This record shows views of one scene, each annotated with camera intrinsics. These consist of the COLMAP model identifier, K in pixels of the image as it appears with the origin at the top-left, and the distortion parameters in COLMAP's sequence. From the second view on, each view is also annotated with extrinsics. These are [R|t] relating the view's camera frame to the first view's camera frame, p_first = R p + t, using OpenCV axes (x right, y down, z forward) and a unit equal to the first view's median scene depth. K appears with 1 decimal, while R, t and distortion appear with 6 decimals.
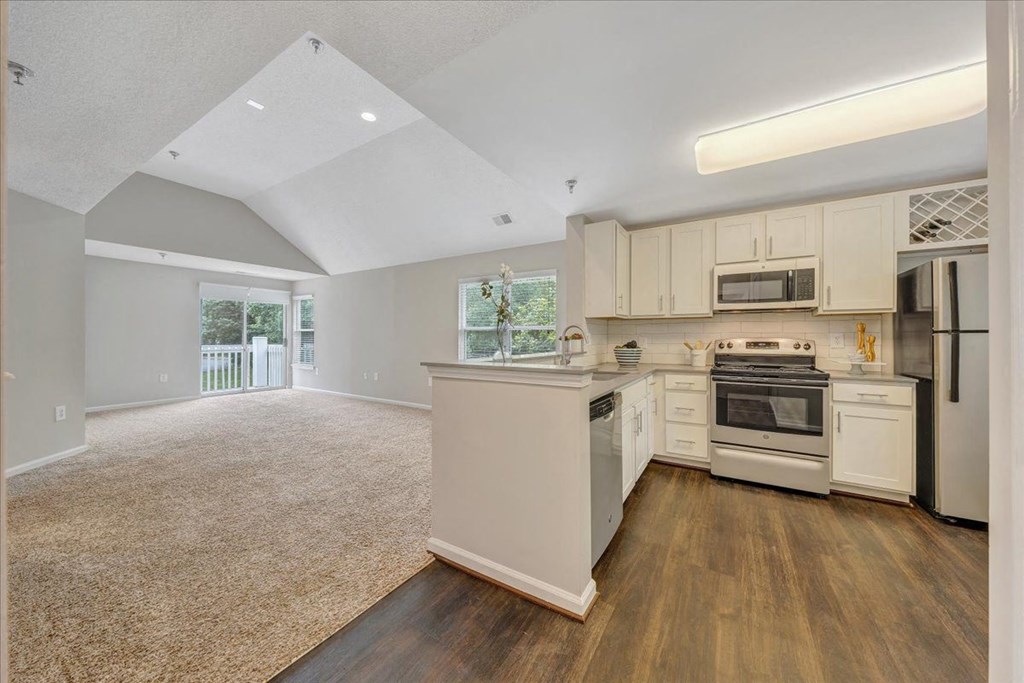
lens RADIAL K [[352.0, 0, 507.4], [0, 352.0, 340.9], [0, 0, 1]] dist [0.000785, 0.000030]
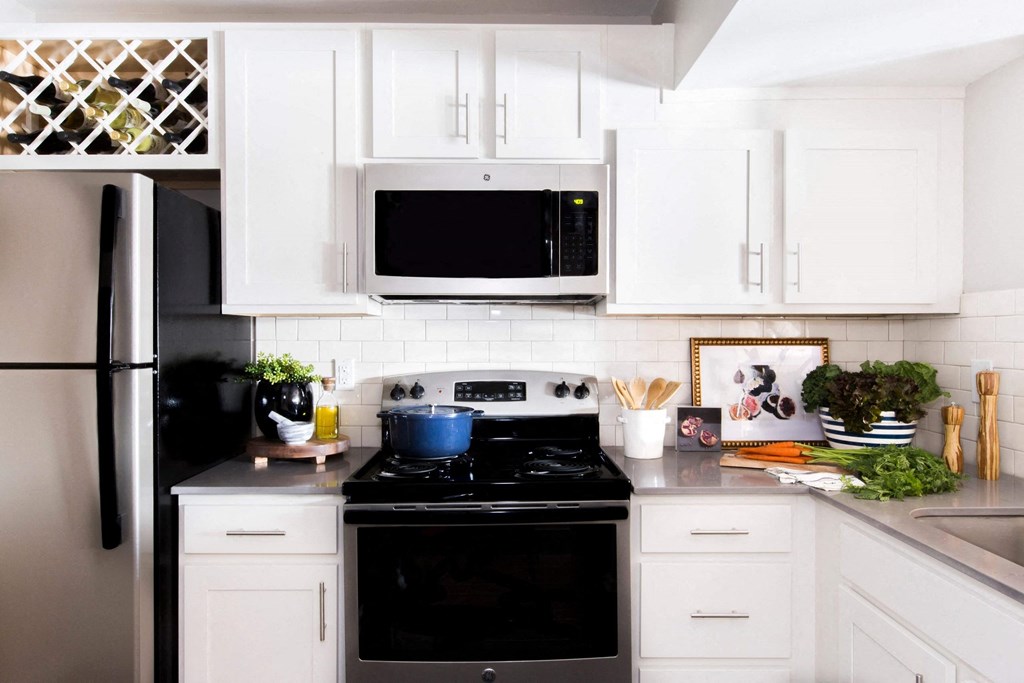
lens RADIAL K [[352.0, 0, 507.4], [0, 352.0, 340.9], [0, 0, 1]] dist [0.000785, 0.000030]
pose [[0.871601, 0.001670, 0.490213, 0.571817], [-0.001861, 0.999998, -0.000097, -0.046061], [-0.490212, -0.000828, 0.871603, 0.681754]]
